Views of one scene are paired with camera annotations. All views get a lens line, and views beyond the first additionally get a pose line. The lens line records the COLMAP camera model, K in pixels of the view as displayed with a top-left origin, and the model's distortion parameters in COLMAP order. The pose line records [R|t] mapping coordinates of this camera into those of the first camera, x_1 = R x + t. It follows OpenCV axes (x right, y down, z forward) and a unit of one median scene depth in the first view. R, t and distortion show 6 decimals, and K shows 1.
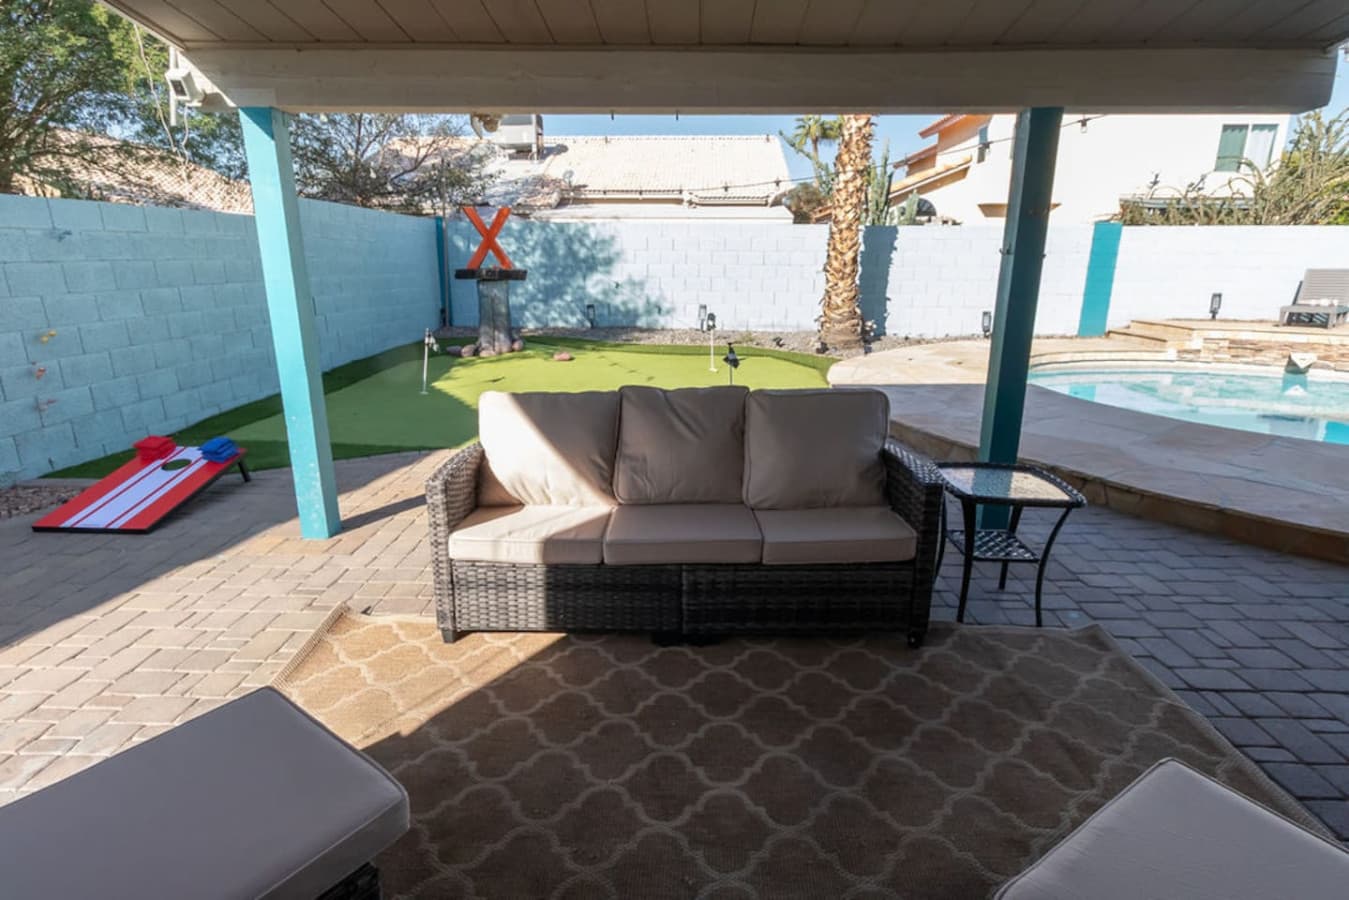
lens RADIAL K [[681.9, 0, 674.5], [0, 681.9, 450.0], [0, 0, 1]] dist [0.002210, 0.000907]
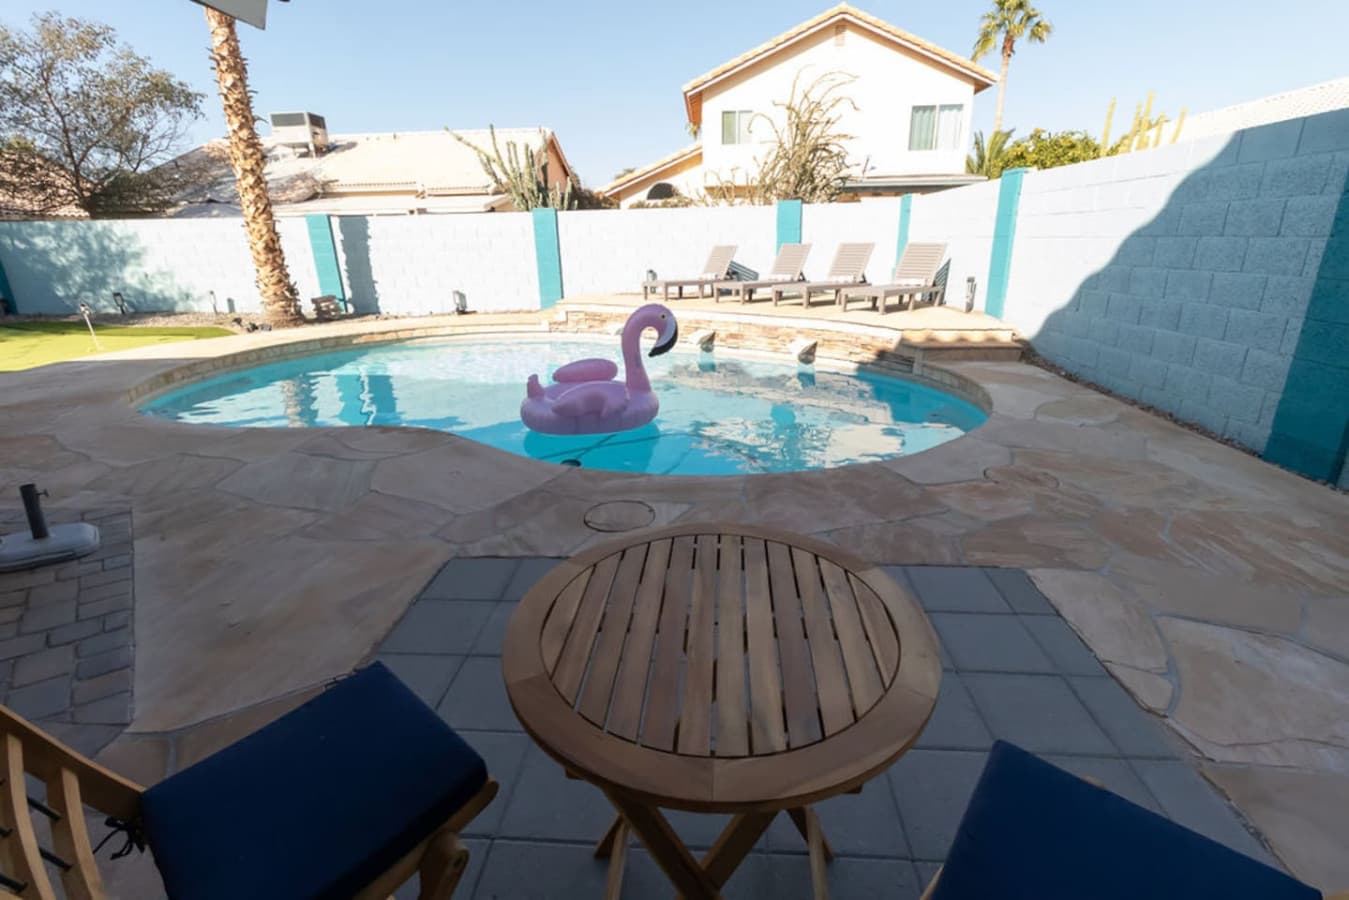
lens RADIAL K [[626.9, 0, 700.0], [0, 626.9, 450.2], [0, 0, 1]] dist [0.000721, 0.000971]
pose [[0.999500, -0.019010, -0.025261, 0.864851], [0.020269, 0.998515, 0.050572, 0.015959], [0.024262, -0.051058, 0.998401, -0.041031]]
